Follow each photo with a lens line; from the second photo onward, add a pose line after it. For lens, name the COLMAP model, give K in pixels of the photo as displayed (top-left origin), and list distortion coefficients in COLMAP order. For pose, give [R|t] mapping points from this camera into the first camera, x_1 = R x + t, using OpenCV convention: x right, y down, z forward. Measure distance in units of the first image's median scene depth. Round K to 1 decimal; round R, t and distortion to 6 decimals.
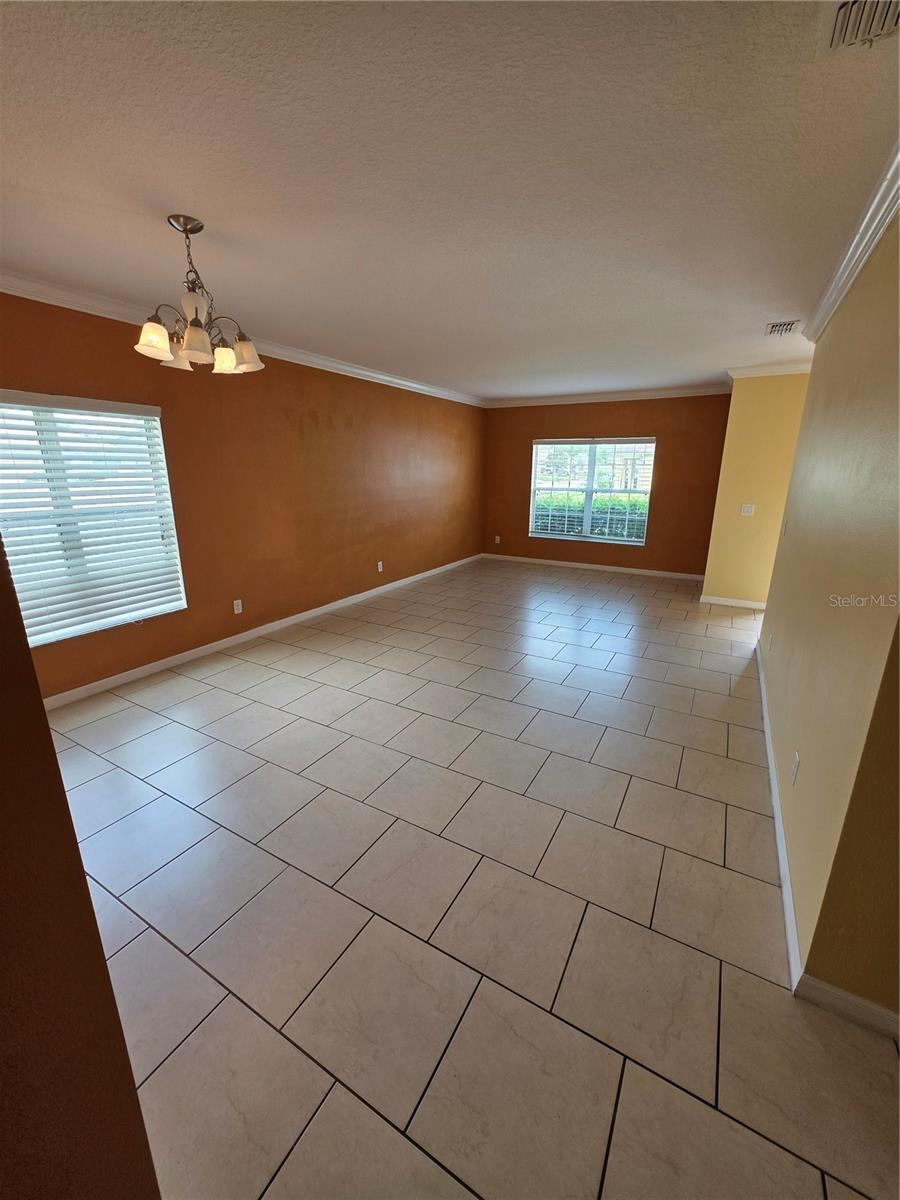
lens RADIAL K [[479.5, 0, 467.8], [0, 479.5, 596.2], [0, 0, 1]] dist [-0.000854, 0.000066]
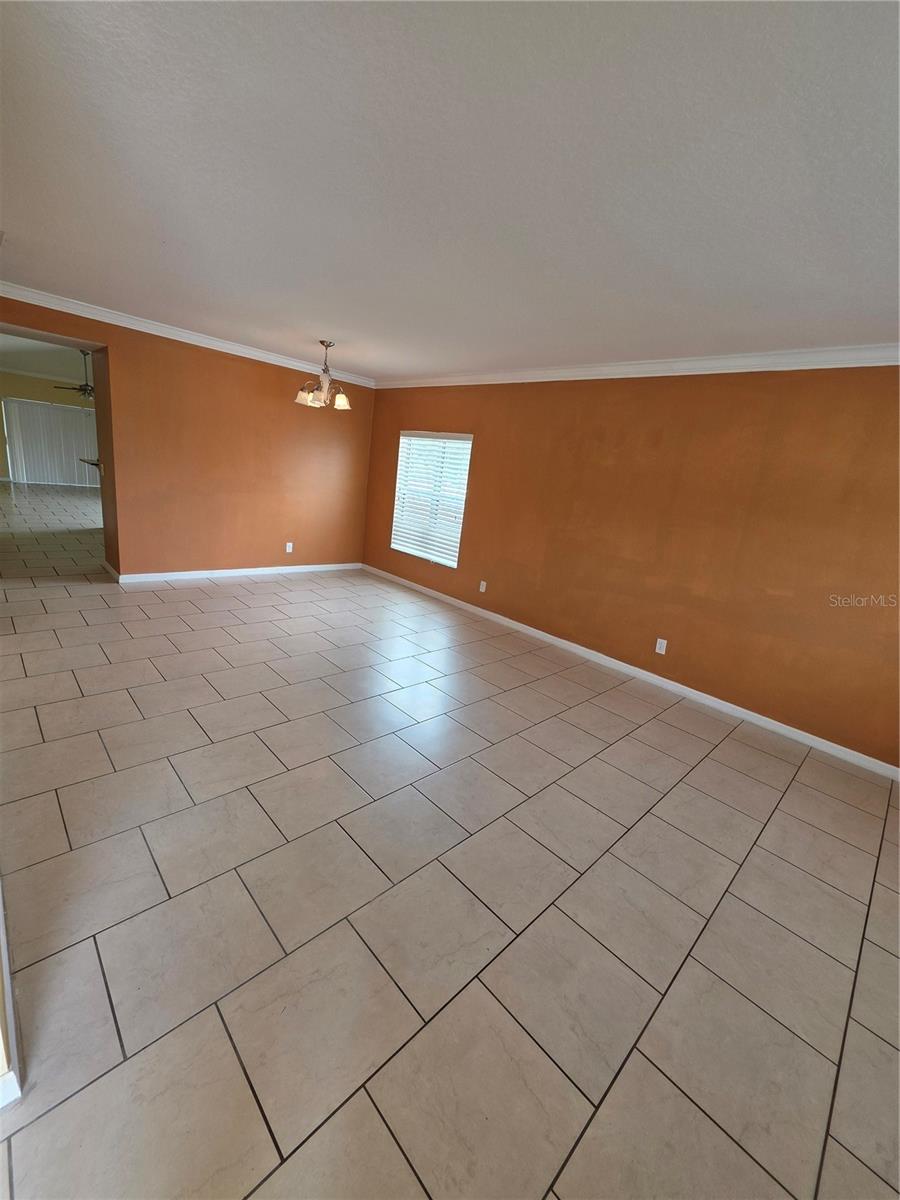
lens RADIAL K [[481.8, 0, 450.0], [0, 481.8, 600.0], [0, 0, 1]] dist [-0.001195, 0.000086]
pose [[-0.284363, 0.218619, -0.933458, 0.785425], [-0.367179, 0.874580, 0.316685, -0.337488], [0.885617, 0.432799, -0.168426, 1.215730]]
